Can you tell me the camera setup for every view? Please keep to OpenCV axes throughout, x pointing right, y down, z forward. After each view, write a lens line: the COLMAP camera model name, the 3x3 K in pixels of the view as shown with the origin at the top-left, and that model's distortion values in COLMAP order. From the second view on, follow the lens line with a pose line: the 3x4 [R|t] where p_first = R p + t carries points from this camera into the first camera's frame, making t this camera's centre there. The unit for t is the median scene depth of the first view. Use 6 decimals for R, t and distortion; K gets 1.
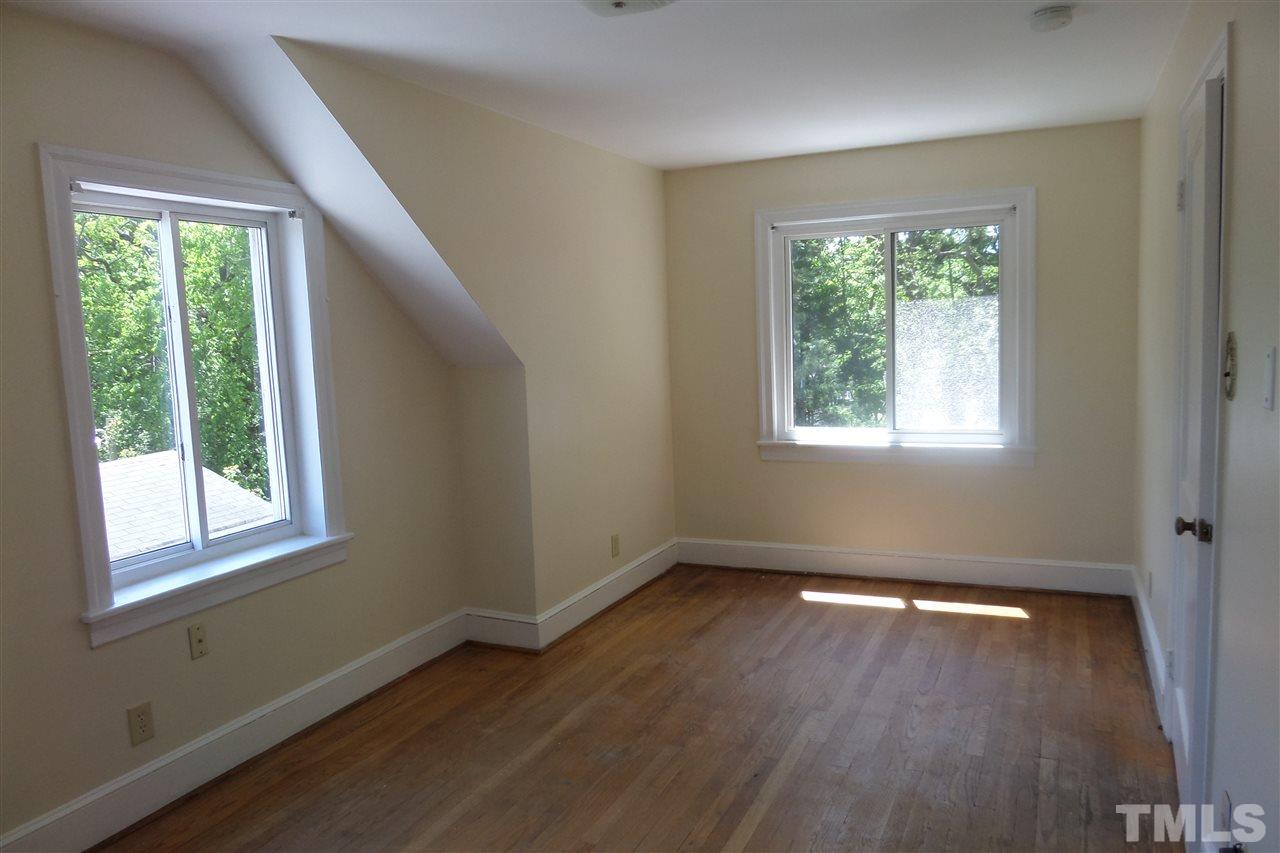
lens RADIAL K [[919.6, 0, 637.9], [0, 919.6, 423.9], [0, 0, 1]] dist [-0.017210, -0.001565]
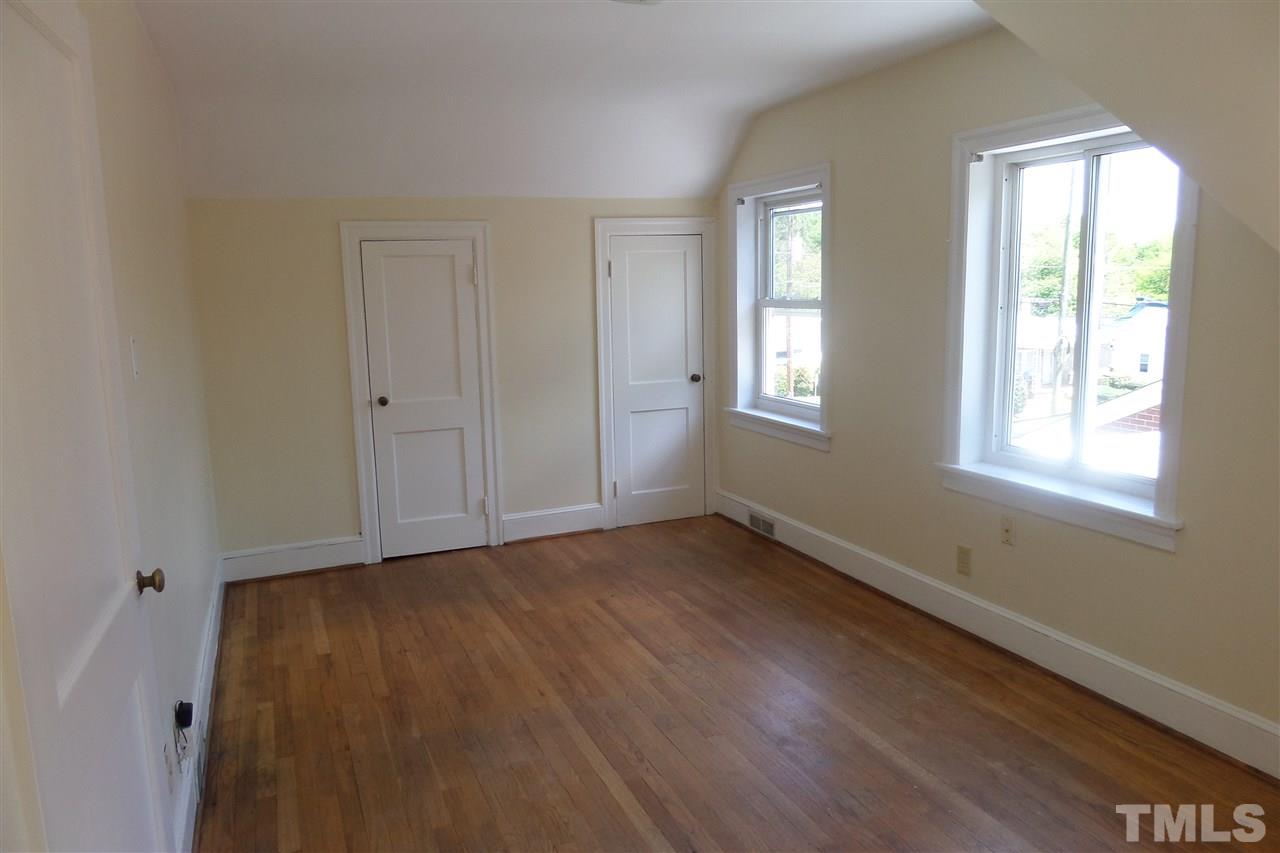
lens RADIAL K [[919.6, 0, 637.9], [0, 919.6, 423.9], [0, 0, 1]] dist [-0.017210, -0.001565]
pose [[-0.682865, 0.162376, -0.712270, 0.663910], [-0.029501, 0.968061, 0.248972, -0.175404], [0.729948, 0.191027, -0.656265, 1.398053]]
